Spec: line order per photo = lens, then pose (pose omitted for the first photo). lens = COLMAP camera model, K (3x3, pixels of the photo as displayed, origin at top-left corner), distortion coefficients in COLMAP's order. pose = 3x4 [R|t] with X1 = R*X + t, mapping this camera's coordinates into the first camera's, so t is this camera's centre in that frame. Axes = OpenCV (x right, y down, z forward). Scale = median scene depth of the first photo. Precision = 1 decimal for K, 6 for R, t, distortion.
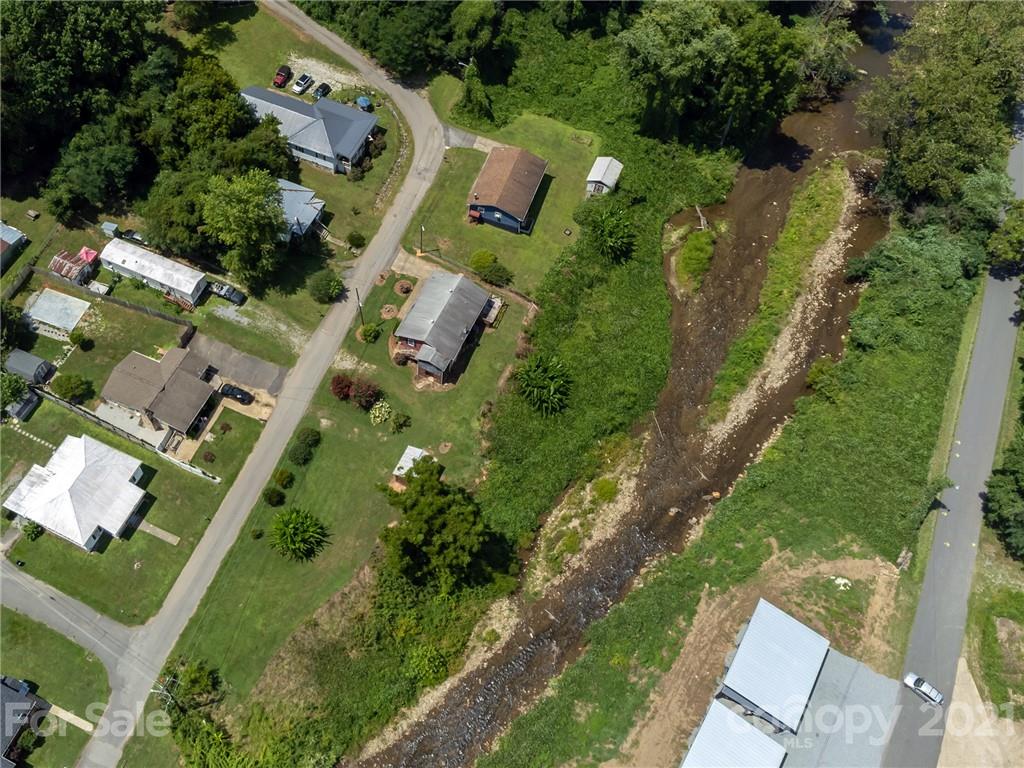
lens RADIAL K [[956.9, 0, 398.3], [0, 956.9, 326.6], [0, 0, 1]] dist [0.079210, -0.249488]
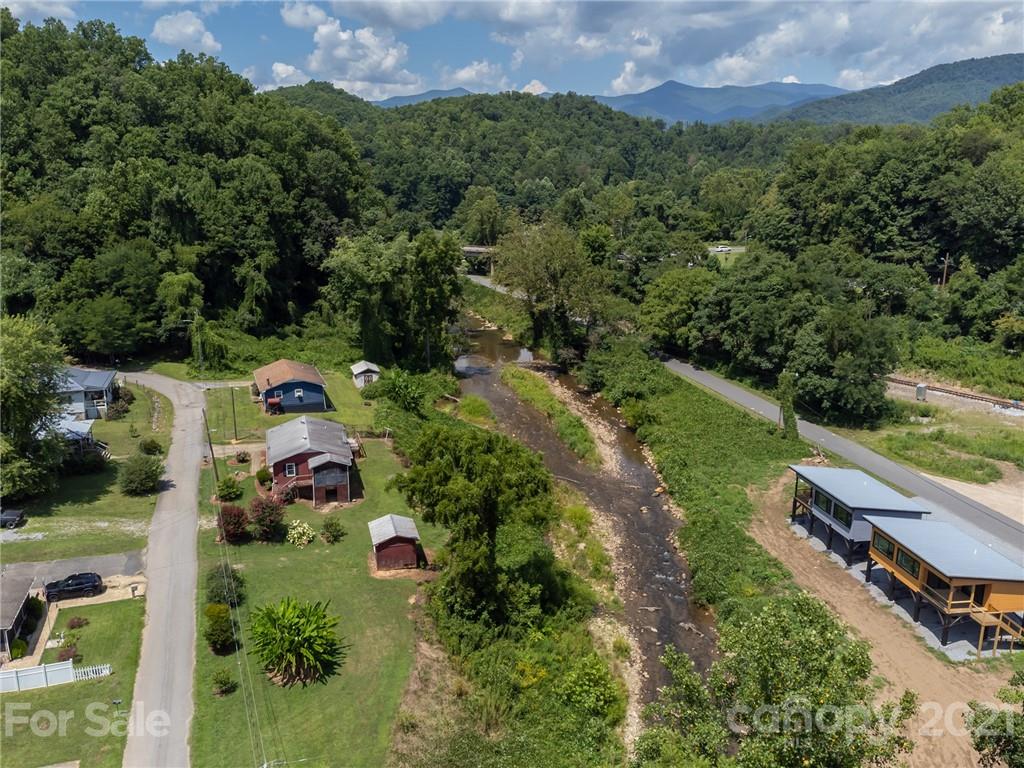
lens RADIAL K [[794.2, 0, 485.6], [0, 794.2, 395.8], [0, 0, 1]] dist [0.001653, -0.000348]
pose [[0.743060, -0.177777, 0.645181, -0.276560], [0.555097, 0.702223, -0.445815, 0.352907], [-0.373805, 0.689405, 0.620477, 0.500290]]
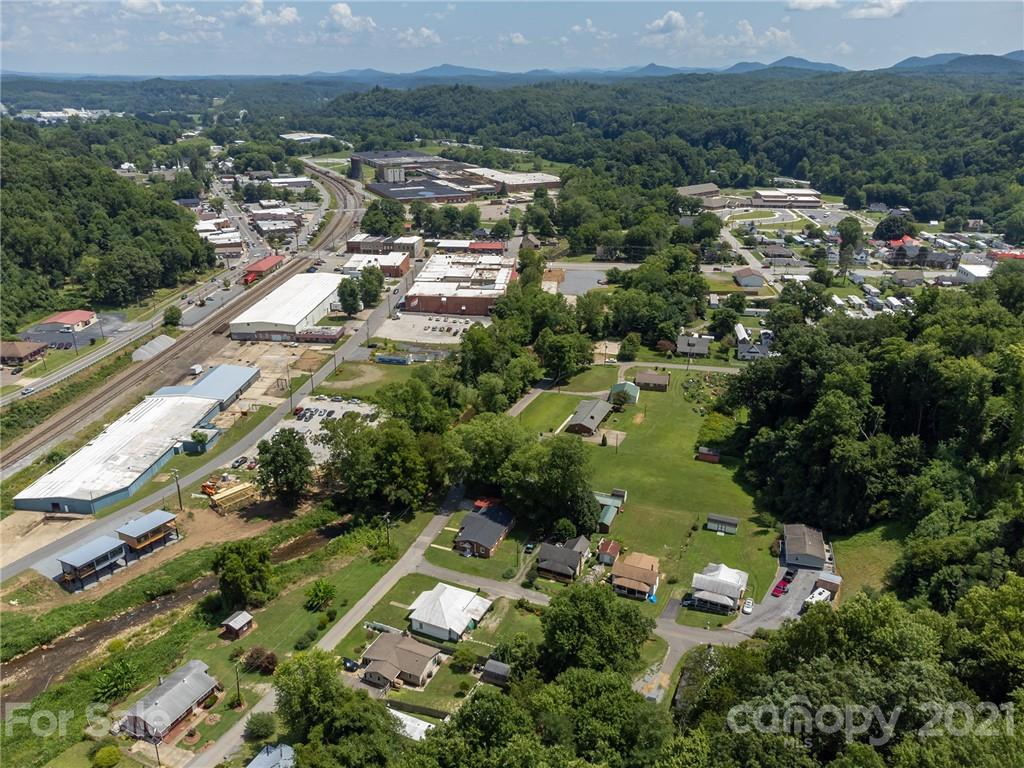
lens RADIAL K [[764.3, 0, 518.9], [0, 764.3, 379.6], [0, 0, 1]] dist [0.028731, -0.008797]
pose [[-0.999493, 0.003888, -0.031610, -0.383754], [-0.030083, 0.210617, 0.977106, -1.121401], [0.010456, 0.977561, -0.210394, 0.825443]]
